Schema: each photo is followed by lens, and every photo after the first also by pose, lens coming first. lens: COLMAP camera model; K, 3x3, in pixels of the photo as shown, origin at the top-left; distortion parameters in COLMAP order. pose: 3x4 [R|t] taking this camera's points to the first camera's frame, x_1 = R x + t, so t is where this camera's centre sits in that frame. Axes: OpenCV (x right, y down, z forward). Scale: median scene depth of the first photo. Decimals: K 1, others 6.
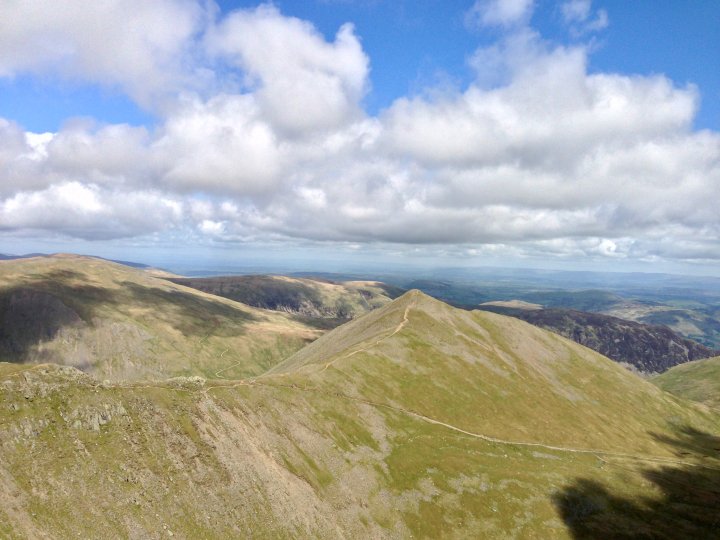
lens RADIAL K [[661.8, 0, 361.5], [0, 661.8, 267.3], [0, 0, 1]] dist [0.130376, -0.225702]
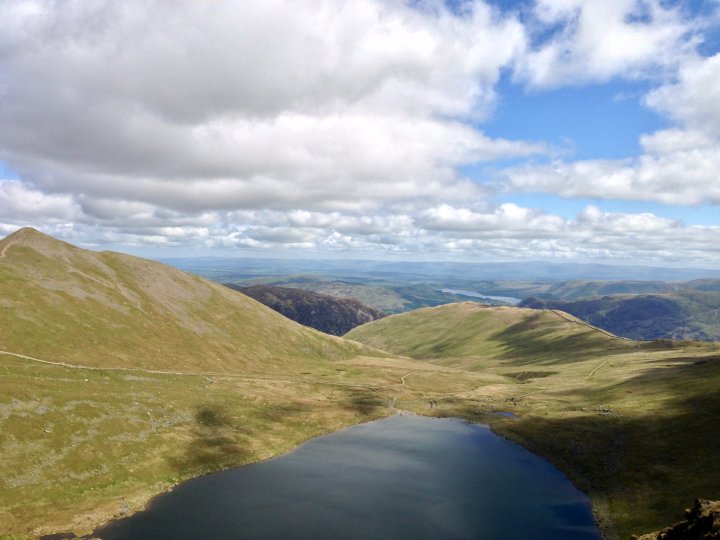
lens RADIAL K [[661.8, 0, 361.5], [0, 661.8, 267.3], [0, 0, 1]] dist [0.130376, -0.225702]
pose [[0.916592, -0.024953, 0.399044, 0.156023], [0.019653, 0.999656, 0.017370, 0.097139], [-0.399340, -0.008079, 0.916767, 0.025793]]
